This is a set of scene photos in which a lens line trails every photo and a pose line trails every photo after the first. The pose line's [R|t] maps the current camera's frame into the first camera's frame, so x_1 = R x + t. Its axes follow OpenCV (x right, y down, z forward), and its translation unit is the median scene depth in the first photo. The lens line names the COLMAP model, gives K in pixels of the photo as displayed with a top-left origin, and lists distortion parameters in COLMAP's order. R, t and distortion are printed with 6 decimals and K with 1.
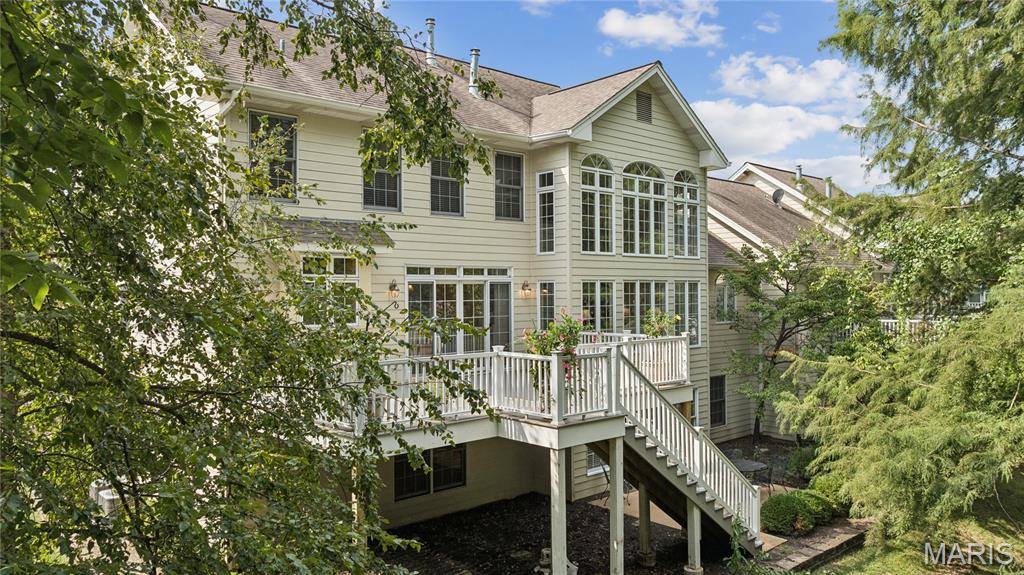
lens RADIAL K [[718.4, 0, 505.4], [0, 718.4, 285.0], [0, 0, 1]] dist [-0.004162, -0.001470]
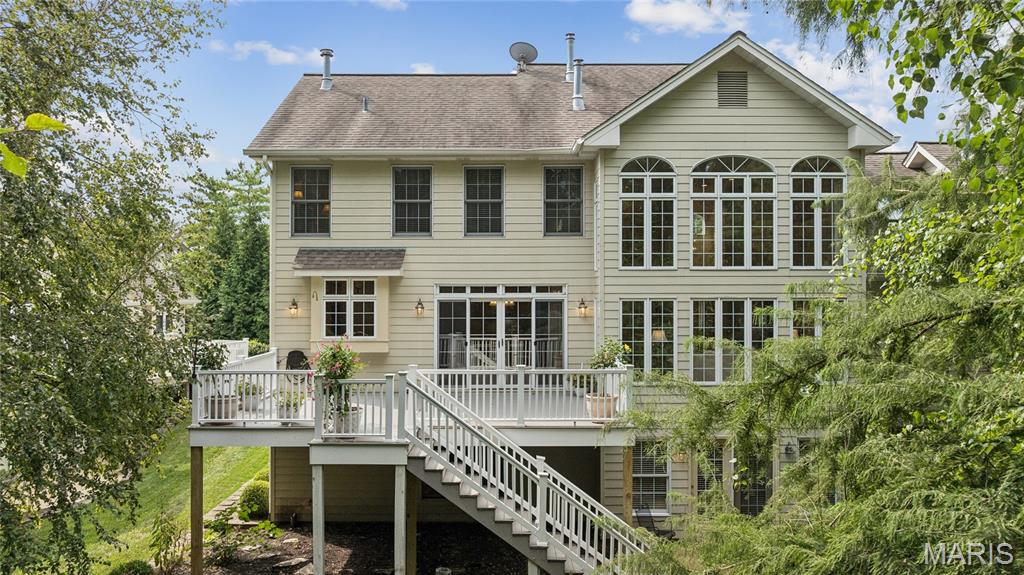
lens RADIAL K [[718.4, 0, 505.4], [0, 718.4, 285.0], [0, 0, 1]] dist [-0.004162, -0.001470]
pose [[0.751495, -0.000493, -0.659739, 0.598535], [0.002110, 0.999996, 0.001656, -0.026067], [0.659736, -0.002637, 0.751493, 0.223848]]
